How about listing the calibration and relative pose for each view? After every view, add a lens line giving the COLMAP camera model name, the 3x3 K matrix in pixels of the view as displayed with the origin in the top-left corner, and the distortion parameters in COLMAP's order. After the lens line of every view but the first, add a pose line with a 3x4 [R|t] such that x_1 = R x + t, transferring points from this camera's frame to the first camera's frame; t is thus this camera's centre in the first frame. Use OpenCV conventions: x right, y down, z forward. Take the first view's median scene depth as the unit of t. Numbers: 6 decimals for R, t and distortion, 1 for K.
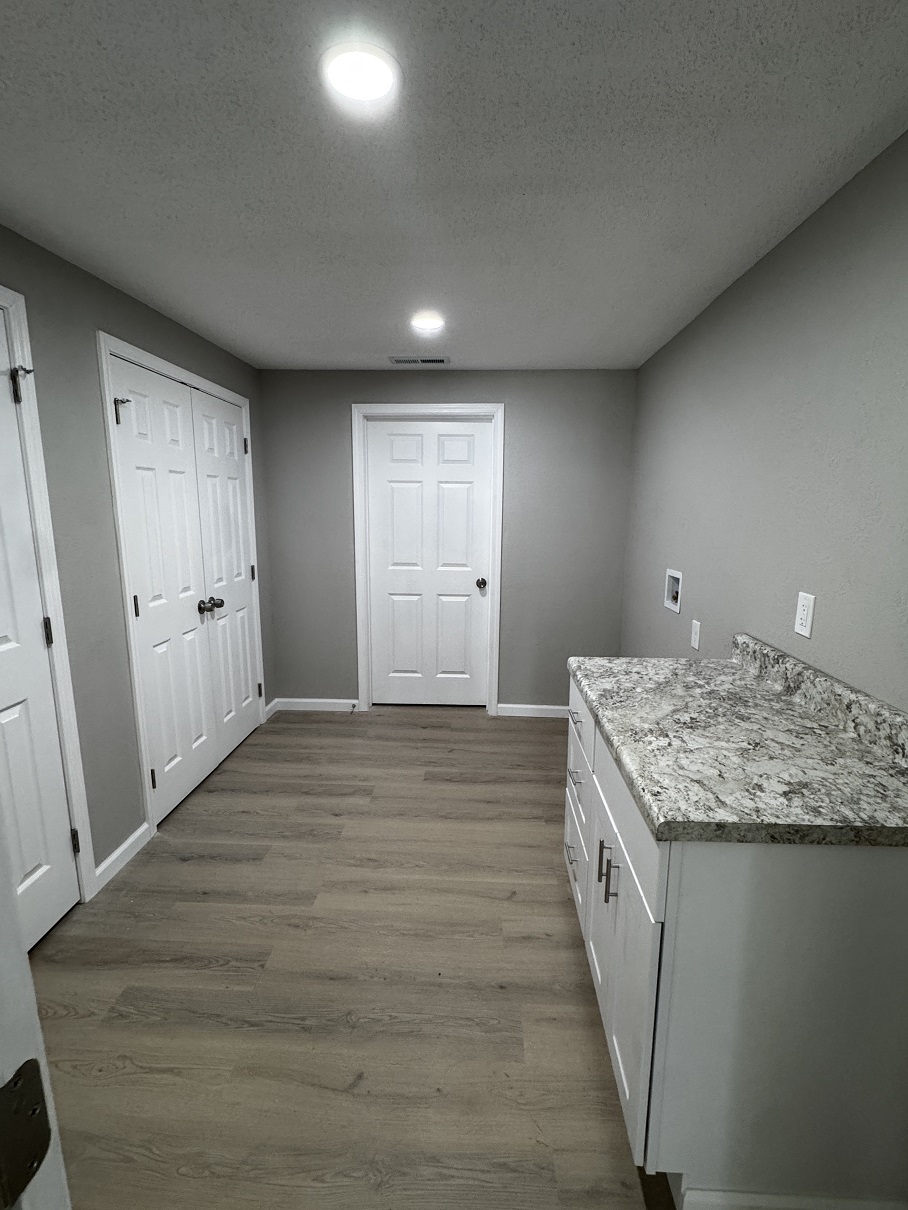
lens RADIAL K [[550.7, 0, 454.0], [0, 550.7, 605.0], [0, 0, 1]] dist [-0.002986, -0.000401]
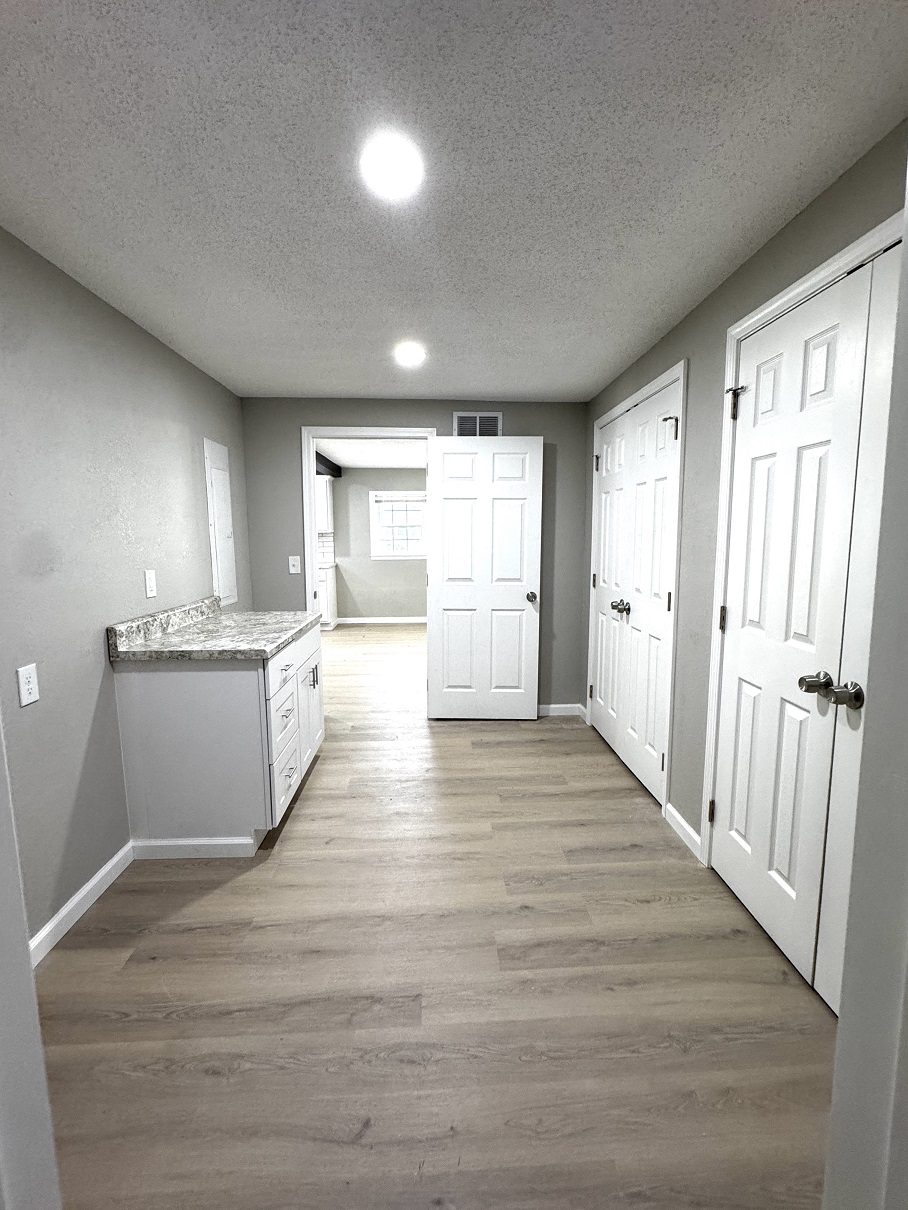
lens RADIAL K [[550.7, 0, 454.0], [0, 550.7, 605.0], [0, 0, 1]] dist [-0.002986, -0.000401]
pose [[-0.996479, 0.011306, -0.083072, -0.060030], [-0.014168, 0.953905, 0.299775, -0.279368], [0.082632, 0.299897, -0.950386, 1.784373]]
